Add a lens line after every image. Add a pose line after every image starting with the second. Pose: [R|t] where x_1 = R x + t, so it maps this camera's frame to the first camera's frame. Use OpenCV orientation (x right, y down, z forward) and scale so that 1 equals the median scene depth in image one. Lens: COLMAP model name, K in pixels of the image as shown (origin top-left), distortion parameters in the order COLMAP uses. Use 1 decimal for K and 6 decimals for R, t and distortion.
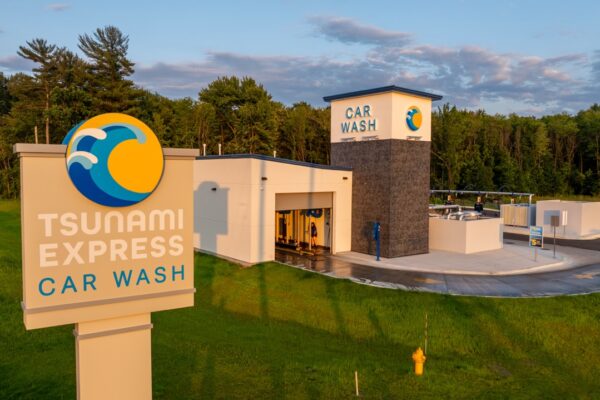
lens RADIAL K [[499.3, 0, 300.0], [0, 499.3, 200.0], [0, 0, 1]] dist [0.043455, -0.008957]
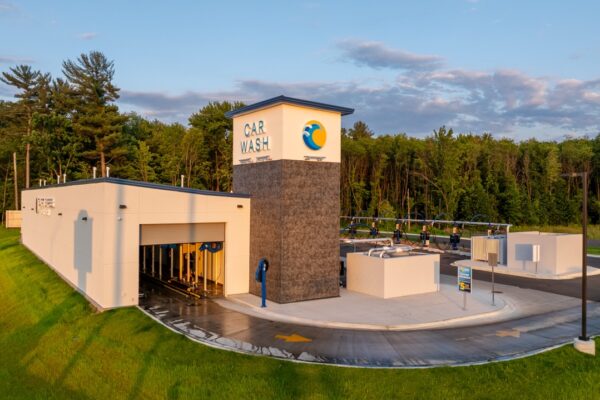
lens RADIAL K [[512.3, 0, 300.0], [0, 512.3, 200.0], [0, 0, 1]] dist [0.009317, 0.011623]
pose [[0.997758, 0.000408, -0.066924, 0.091158], [-0.004146, 0.998437, -0.055727, -0.002436], [0.066797, 0.055880, 0.996201, 0.052753]]
